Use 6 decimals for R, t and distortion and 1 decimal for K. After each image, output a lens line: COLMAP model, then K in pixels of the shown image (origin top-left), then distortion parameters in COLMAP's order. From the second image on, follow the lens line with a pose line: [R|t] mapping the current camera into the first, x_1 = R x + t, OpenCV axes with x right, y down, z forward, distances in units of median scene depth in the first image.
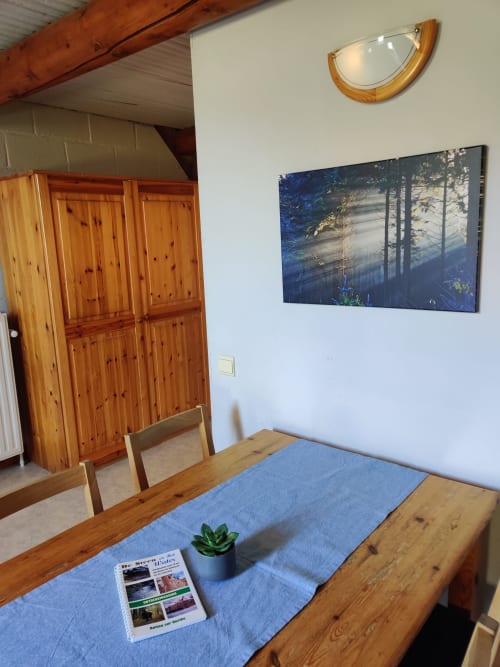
lens RADIAL K [[496.0, 0, 250.3], [0, 496.0, 333.6], [0, 0, 1]] dist [0.013079, 0.005114]
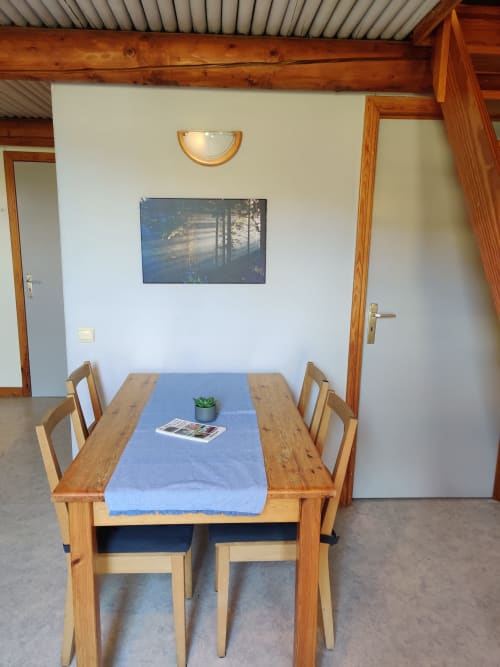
lens RADIAL K [[496.0, 0, 249.3], [0, 496.0, 334.0], [0, 0, 1]] dist [0.013079, 0.005114]
pose [[0.729680, -0.081154, 0.678956, -0.867090], [0.089953, 0.995695, 0.022340, 0.099236], [-0.677846, 0.044773, 0.733839, -0.350654]]
